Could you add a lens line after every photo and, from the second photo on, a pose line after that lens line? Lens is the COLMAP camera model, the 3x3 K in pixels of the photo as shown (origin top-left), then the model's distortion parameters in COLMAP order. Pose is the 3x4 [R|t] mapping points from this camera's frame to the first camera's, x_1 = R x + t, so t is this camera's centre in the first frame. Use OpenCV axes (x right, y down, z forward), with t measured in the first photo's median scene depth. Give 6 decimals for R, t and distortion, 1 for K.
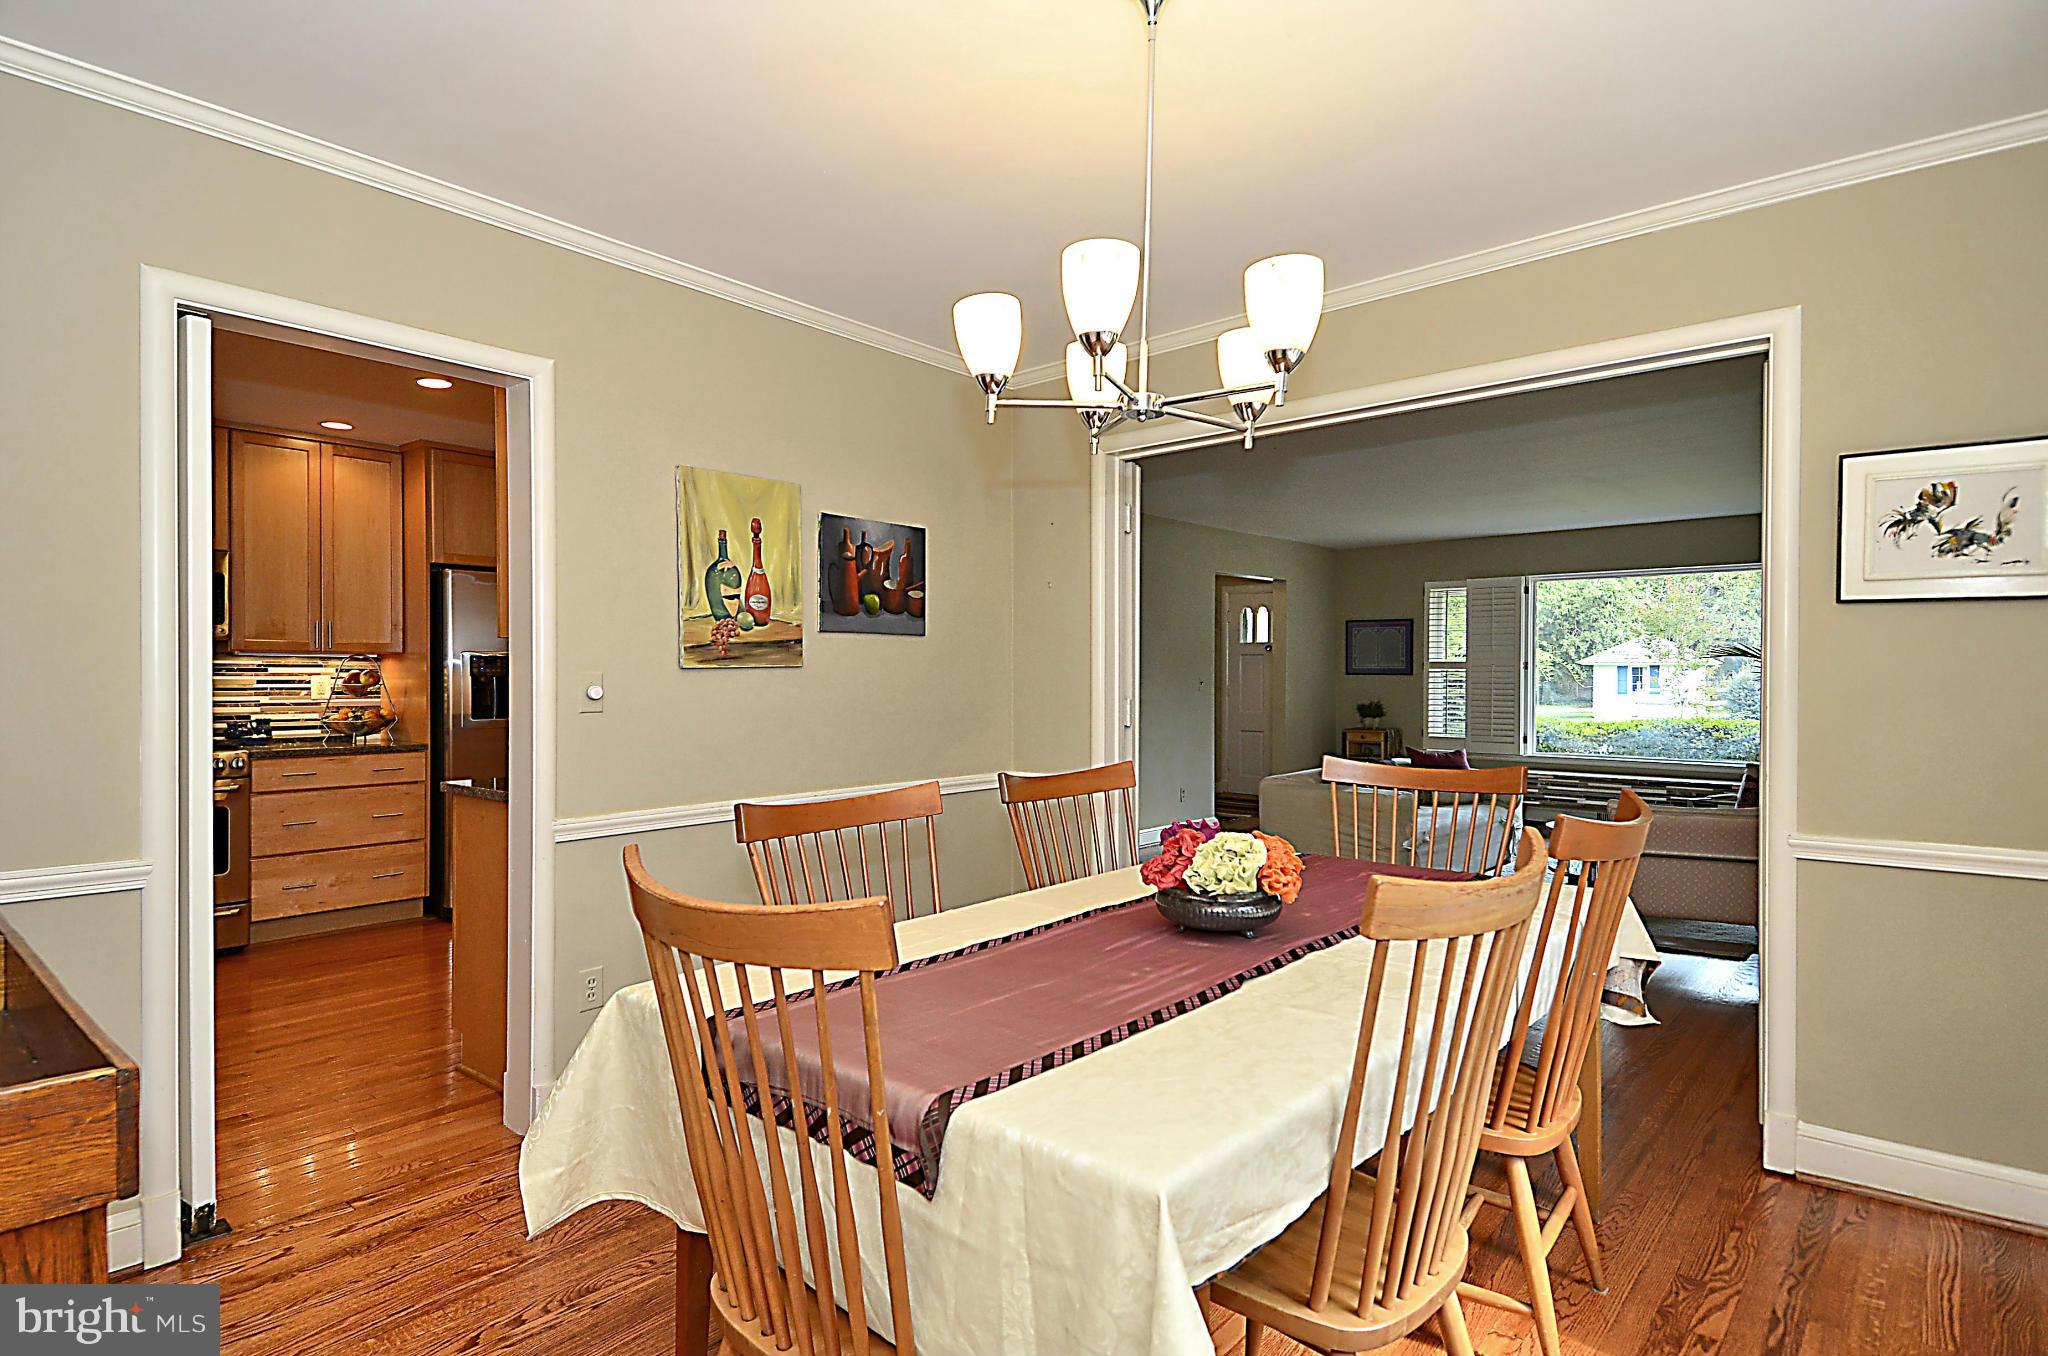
lens RADIAL K [[1071.2, 0, 1012.7], [0, 1071.2, 682.8], [0, 0, 1]] dist [0.014988, -0.000013]
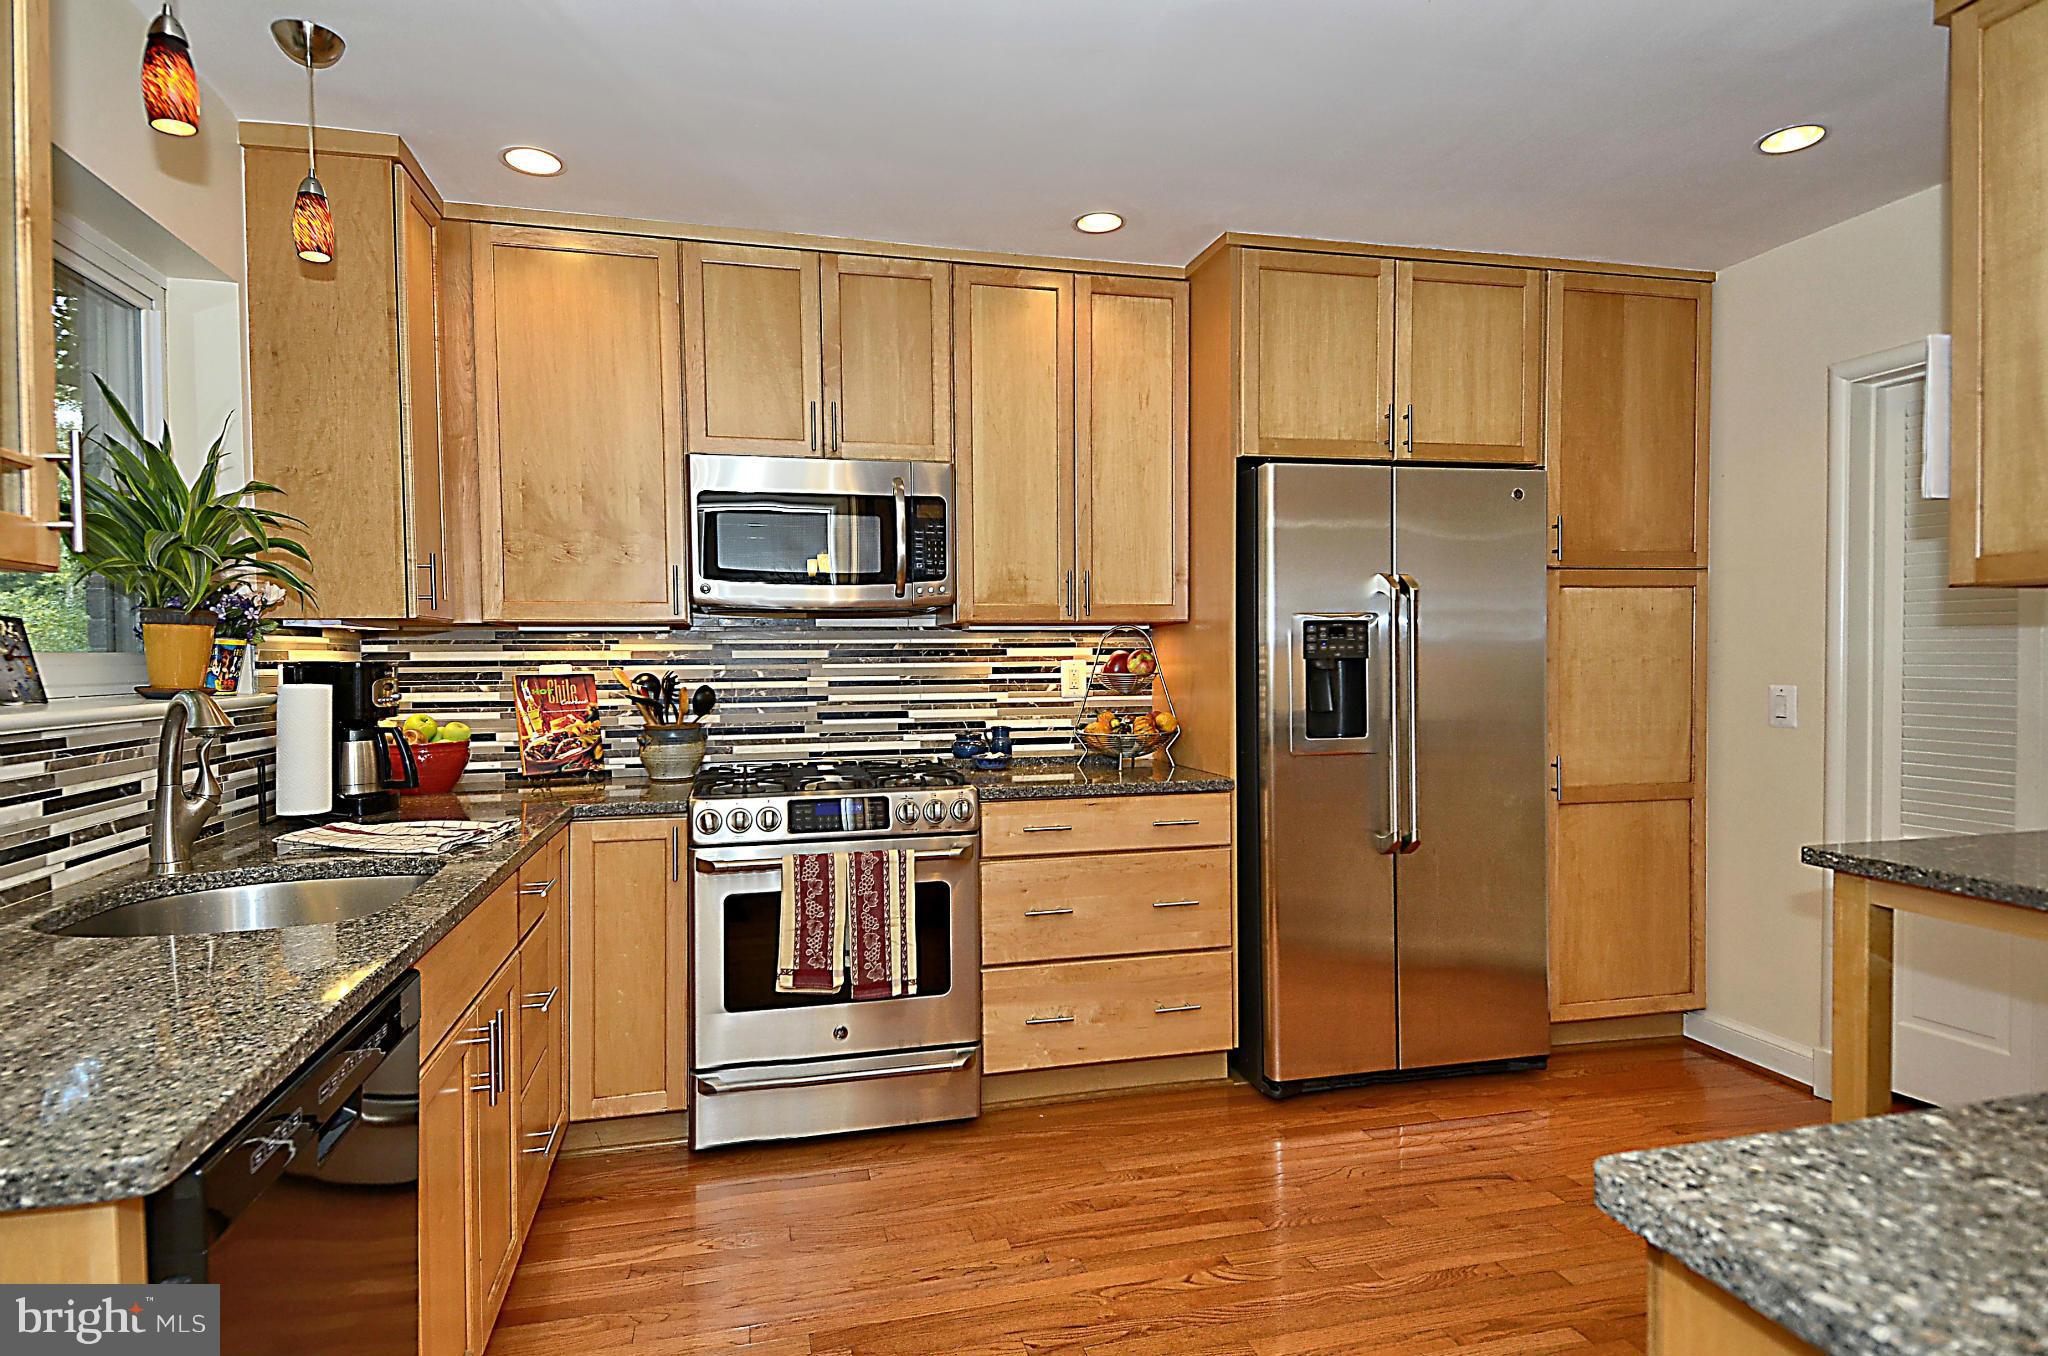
lens RADIAL K [[1071.2, 0, 1016.3], [0, 1071.2, 677.4], [0, 0, 1]] dist [0.014988, -0.000013]
pose [[0.818186, 0.000535, -0.574953, -0.312001], [0.007631, 0.999901, 0.011790, -0.004200], [0.574903, -0.014034, 0.818101, 0.471920]]
